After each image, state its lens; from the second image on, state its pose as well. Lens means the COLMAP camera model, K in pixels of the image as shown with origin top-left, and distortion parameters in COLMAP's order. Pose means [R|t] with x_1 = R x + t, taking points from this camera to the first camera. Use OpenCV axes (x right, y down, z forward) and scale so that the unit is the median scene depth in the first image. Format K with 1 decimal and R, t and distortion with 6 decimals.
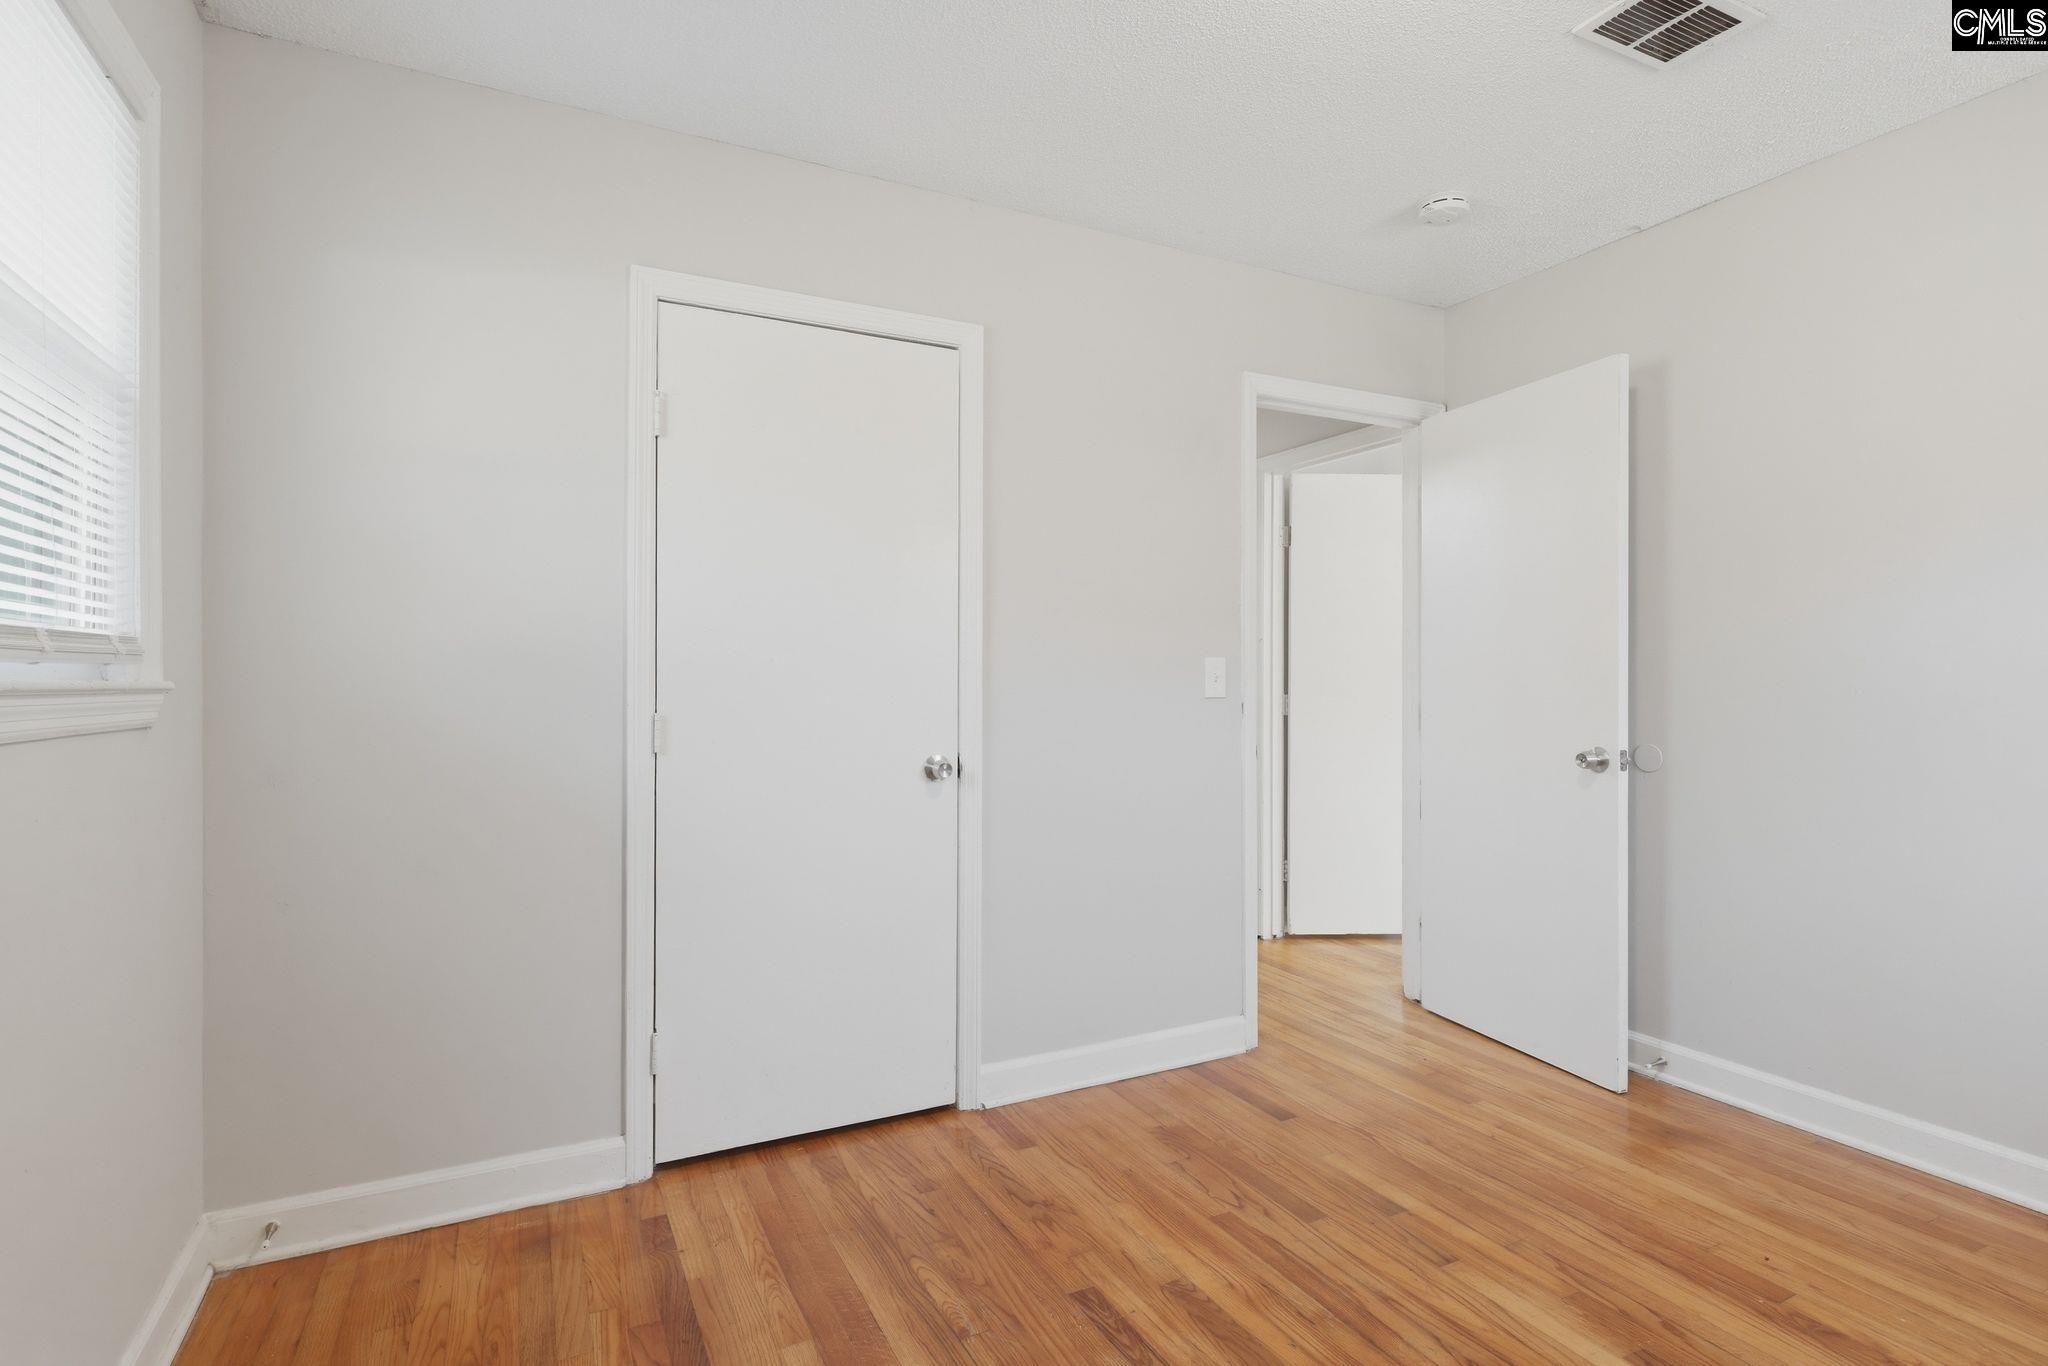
lens RADIAL K [[996.2, 0, 1024.9], [0, 996.2, 684.4], [0, 0, 1]] dist [-0.002598, -0.000170]
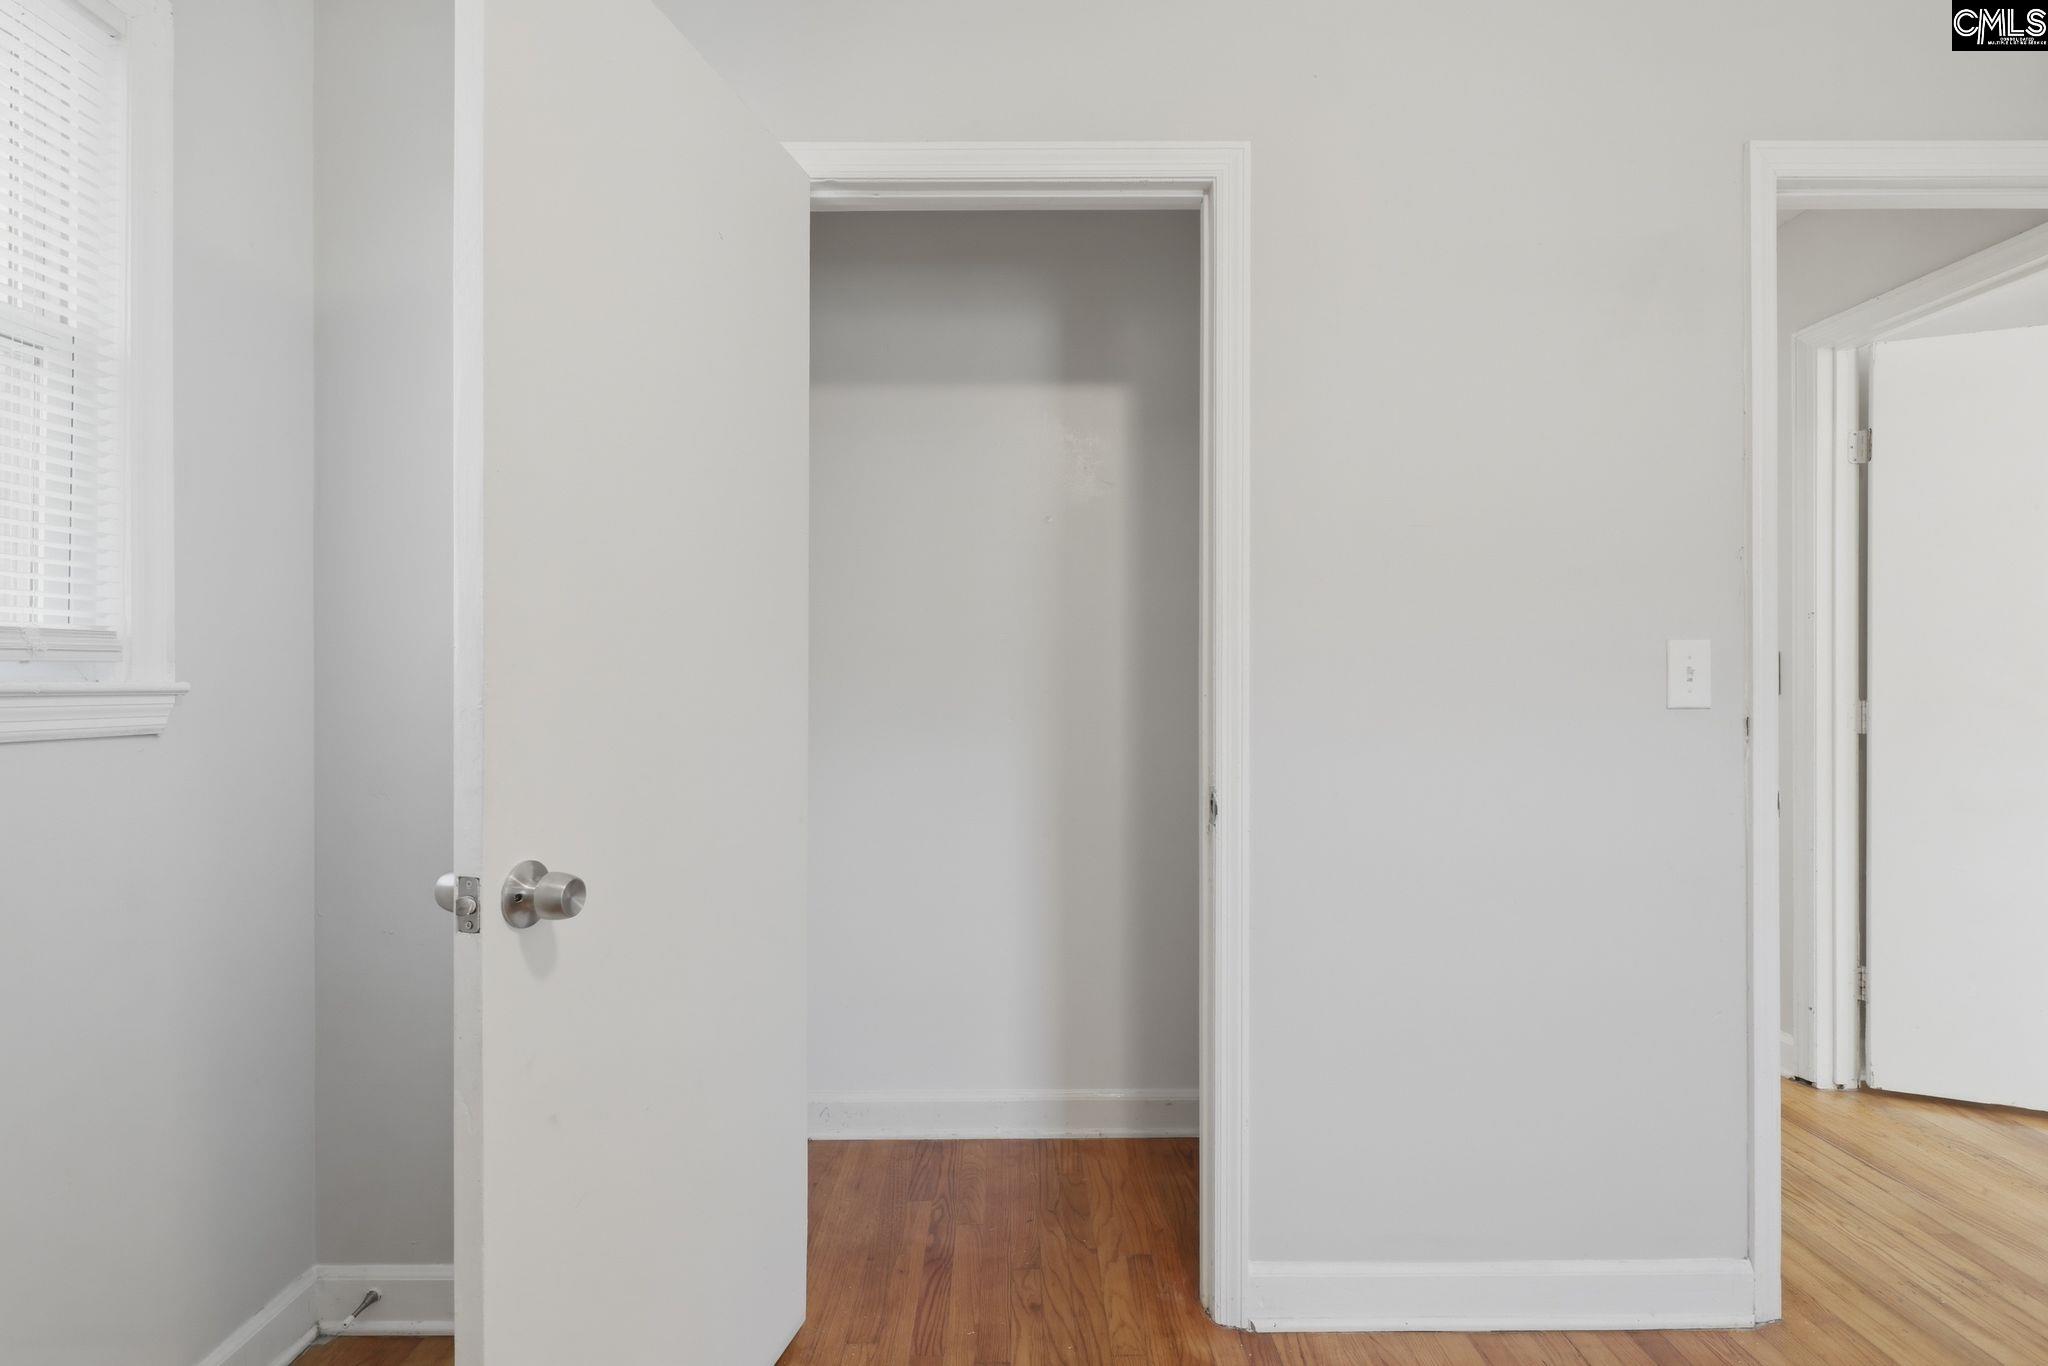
lens RADIAL K [[996.2, 0, 1018.6], [0, 996.2, 678.1], [0, 0, 1]] dist [-0.002598, -0.000170]
pose [[0.893051, -0.001095, -0.449955, 0.092450], [-0.000482, 0.999994, -0.003392, -0.002083], [0.449956, 0.003246, 0.893045, 0.270456]]
